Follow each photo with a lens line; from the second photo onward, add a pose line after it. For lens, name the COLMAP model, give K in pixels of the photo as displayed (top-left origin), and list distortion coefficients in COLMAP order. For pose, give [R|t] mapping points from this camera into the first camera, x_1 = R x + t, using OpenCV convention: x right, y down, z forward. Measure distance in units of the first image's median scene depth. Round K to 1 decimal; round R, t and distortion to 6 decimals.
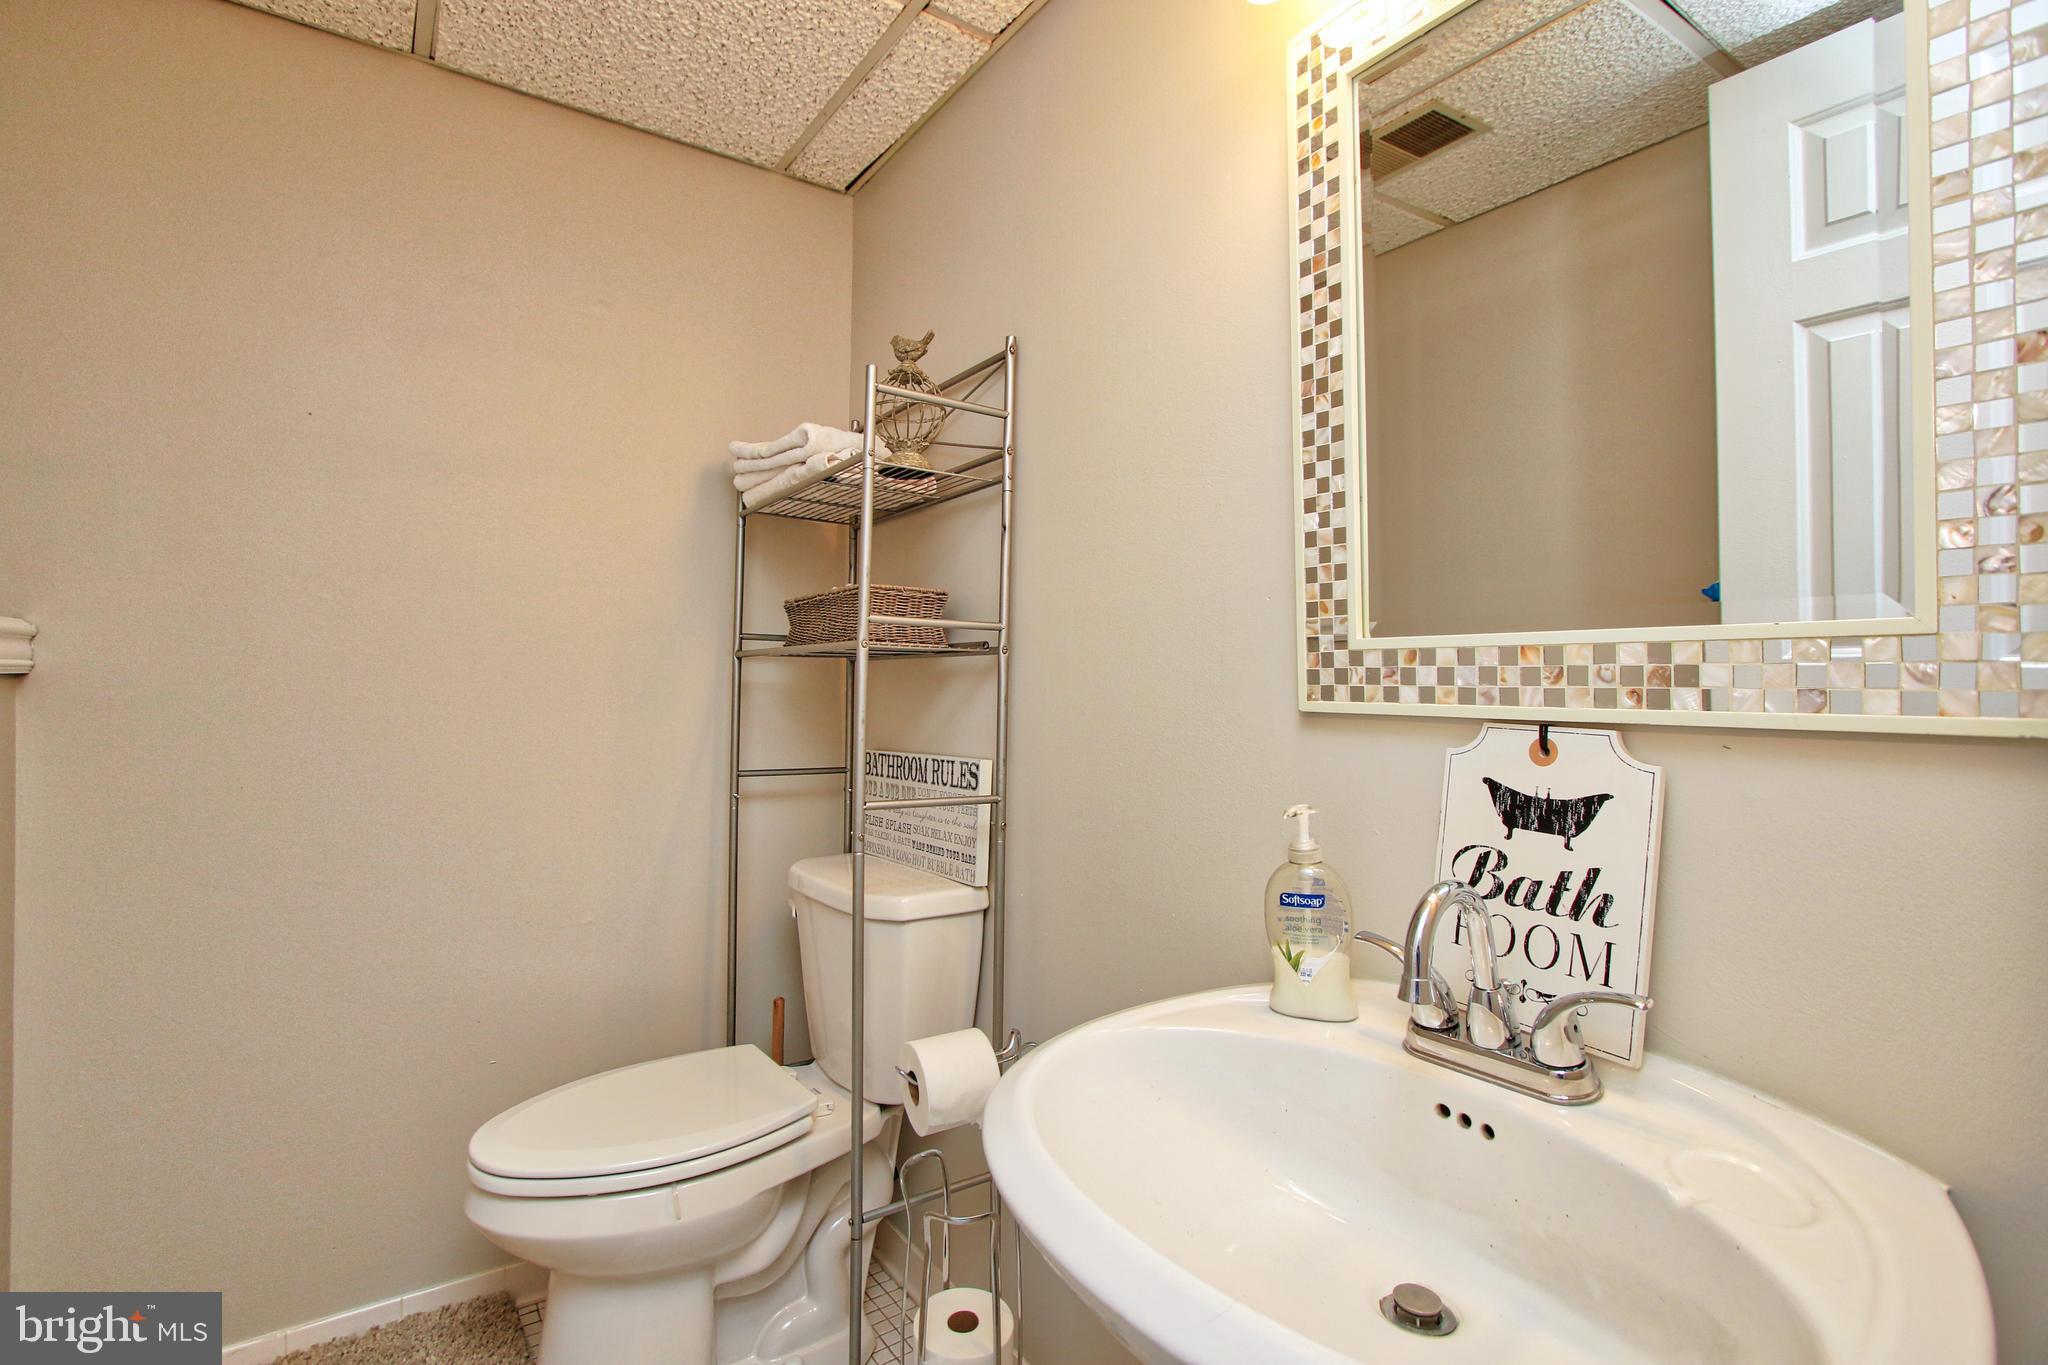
lens RADIAL K [[937.8, 0, 1016.8], [0, 937.8, 681.5], [0, 0, 1]] dist [-0.019086, 0.001863]
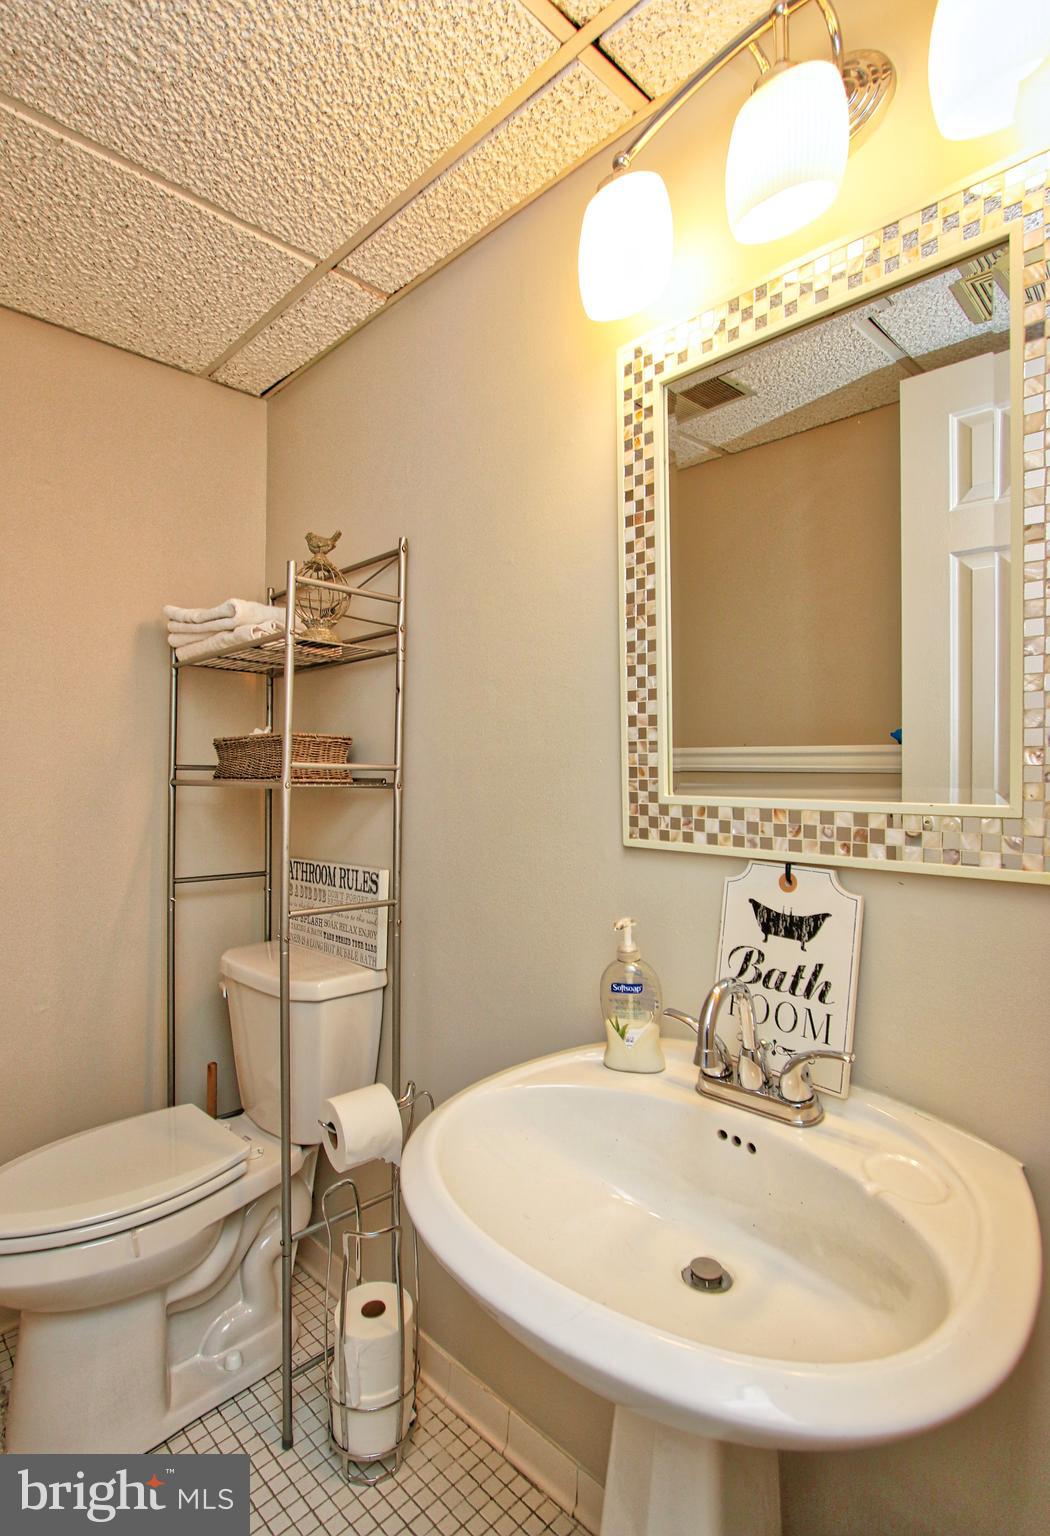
lens RADIAL K [[756.9, 0, 526.9], [0, 756.9, 770.5], [0, 0, 1]] dist [-0.017526, -0.001105]
pose [[0.983156, -0.003704, 0.182731, -0.035699], [-0.000050, 0.999789, 0.020537, -0.088454], [-0.182769, -0.020201, 0.982948, -0.056518]]
